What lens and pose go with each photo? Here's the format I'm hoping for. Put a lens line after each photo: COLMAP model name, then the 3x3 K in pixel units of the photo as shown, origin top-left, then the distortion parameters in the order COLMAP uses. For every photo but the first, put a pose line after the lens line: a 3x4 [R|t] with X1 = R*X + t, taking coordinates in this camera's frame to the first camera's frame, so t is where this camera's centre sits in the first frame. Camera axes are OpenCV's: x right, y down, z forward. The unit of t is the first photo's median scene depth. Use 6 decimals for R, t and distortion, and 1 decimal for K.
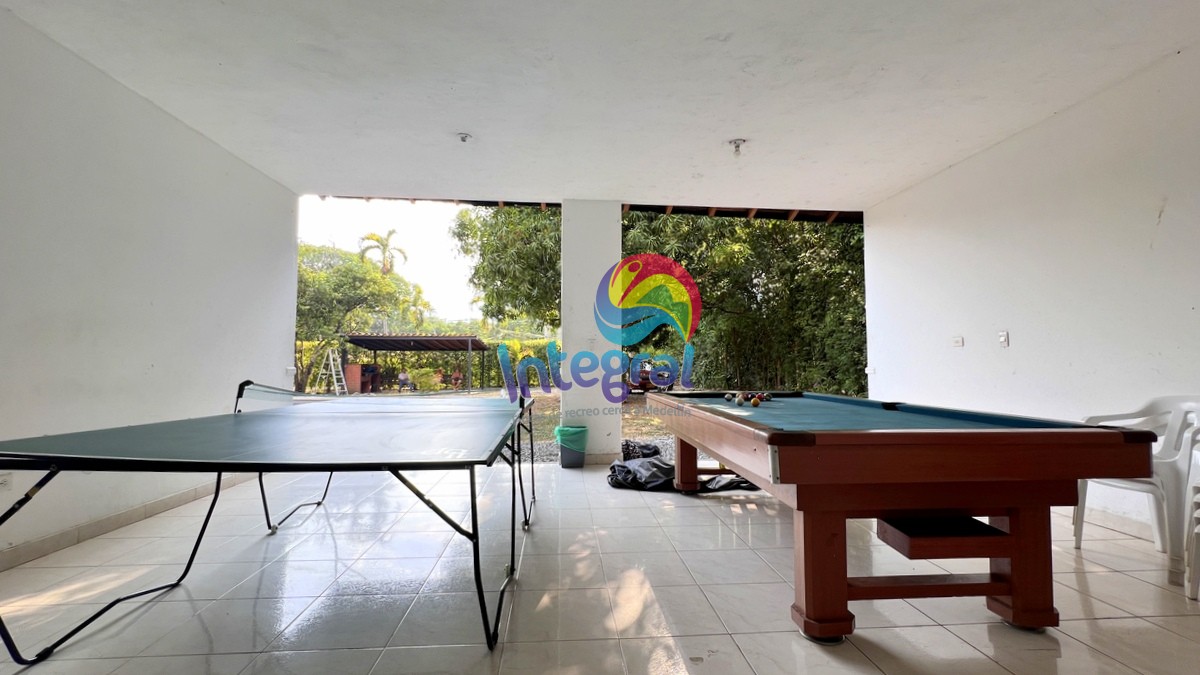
lens RADIAL K [[481.5, 0, 595.9], [0, 481.5, 343.5], [0, 0, 1]] dist [-0.001512, 0.000801]
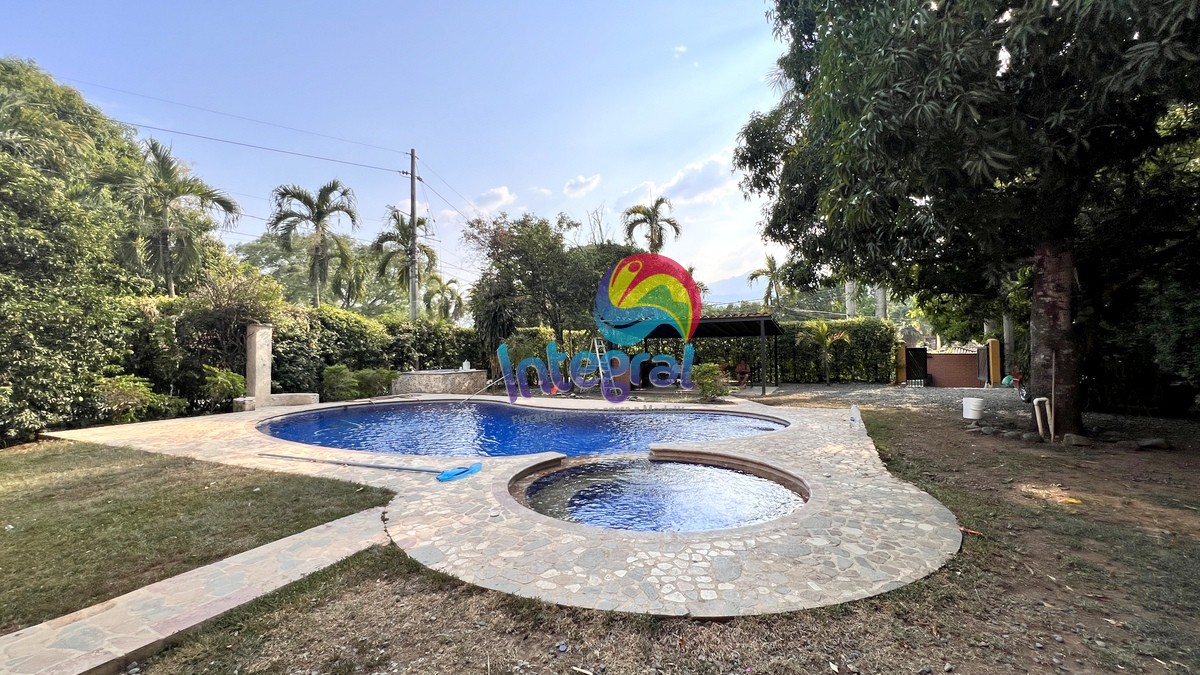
lens RADIAL K [[481.5, 0, 599.7], [0, 481.5, 342.8], [0, 0, 1]] dist [-0.001512, 0.000801]
pose [[0.858515, -0.020453, -0.512380, -0.082276], [0.035917, 0.999149, 0.020296, 0.001708], [0.511529, -0.035827, 0.858519, 0.205277]]
